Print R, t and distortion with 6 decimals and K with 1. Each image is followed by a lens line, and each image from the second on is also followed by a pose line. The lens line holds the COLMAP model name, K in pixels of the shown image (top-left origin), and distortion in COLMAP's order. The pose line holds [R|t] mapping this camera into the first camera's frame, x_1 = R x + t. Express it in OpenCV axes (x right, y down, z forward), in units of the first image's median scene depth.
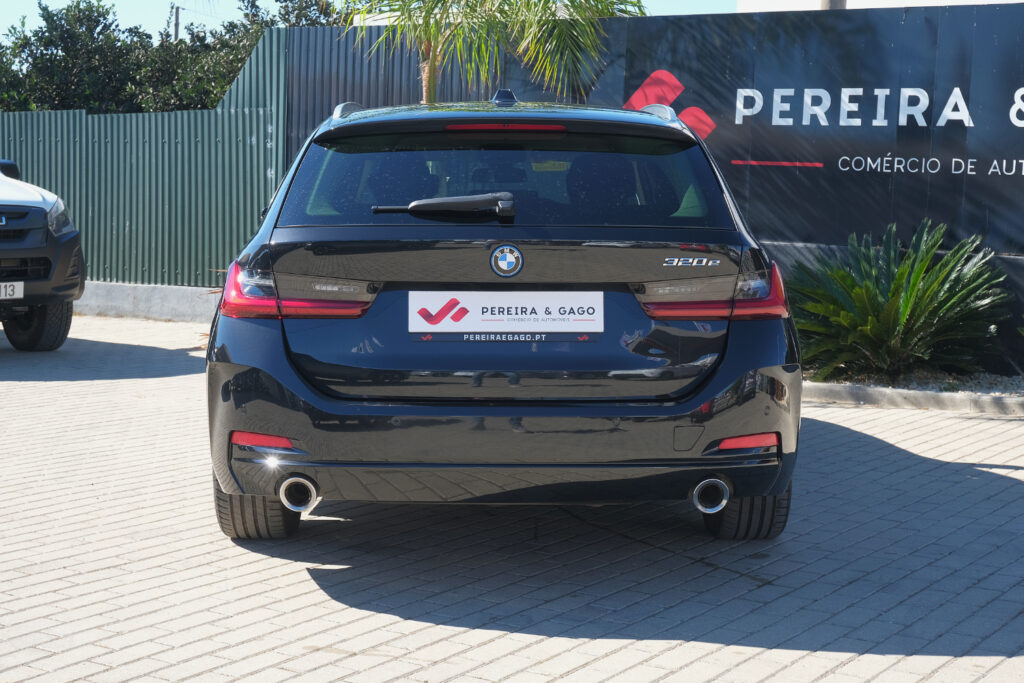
lens RADIAL K [[1577.6, 0, 493.1], [0, 1577.6, 350.5], [0, 0, 1]] dist [-0.023541, 0.000000]
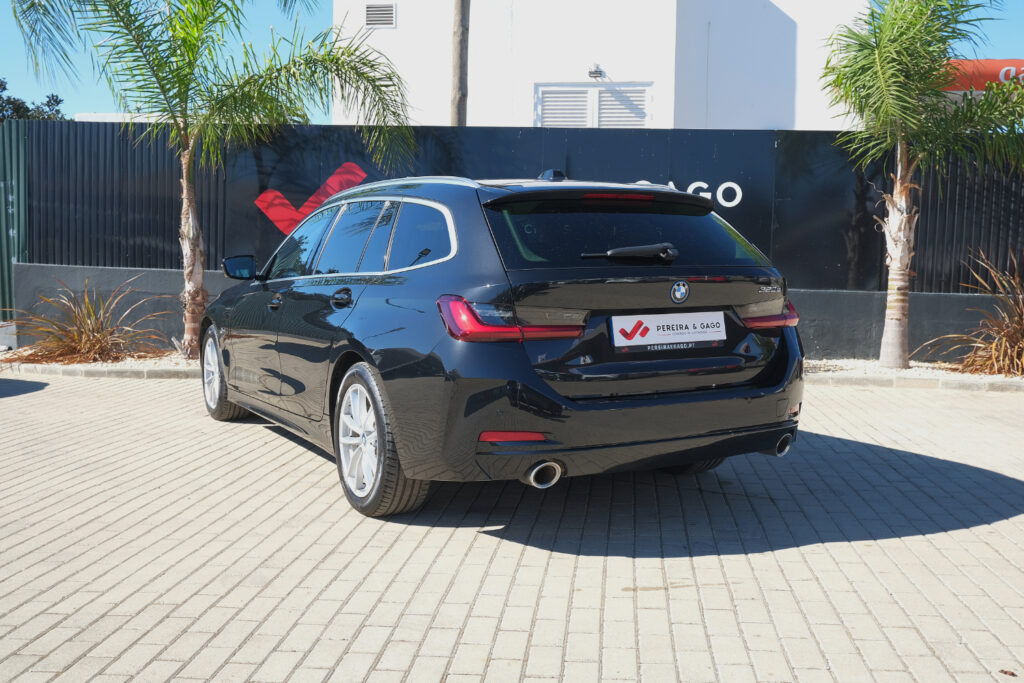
lens RADIAL K [[1012.2, 0, 512.4], [0, 1012.2, 337.8], [0, 0, 1]] dist [-0.015294, 0.000000]
pose [[0.880305, -0.047144, 0.472059, -0.229778], [0.052067, 0.998640, 0.002637, -0.011003], [-0.471542, 0.022257, 0.881563, 0.115867]]
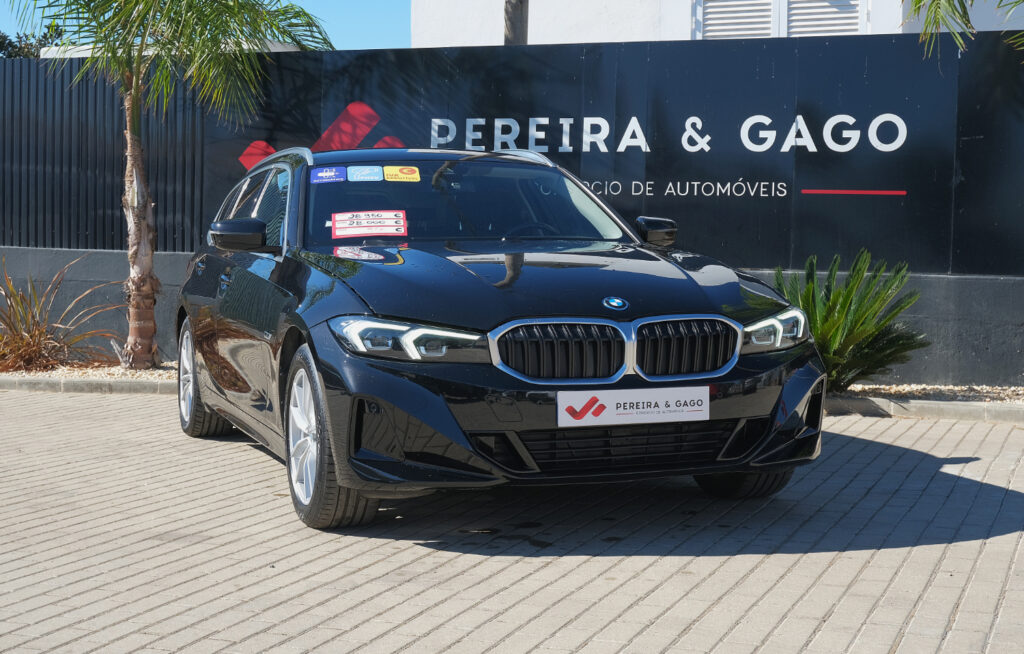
lens RADIAL K [[1570.9, 0, 471.5], [0, 1570.9, 330.9], [0, 0, 1]] dist [0.002761, 0.000000]
pose [[0.976563, -0.026448, 0.213599, -0.051593], [0.034615, 0.998802, -0.034582, 0.015184], [-0.212428, 0.041165, 0.976309, -0.036071]]
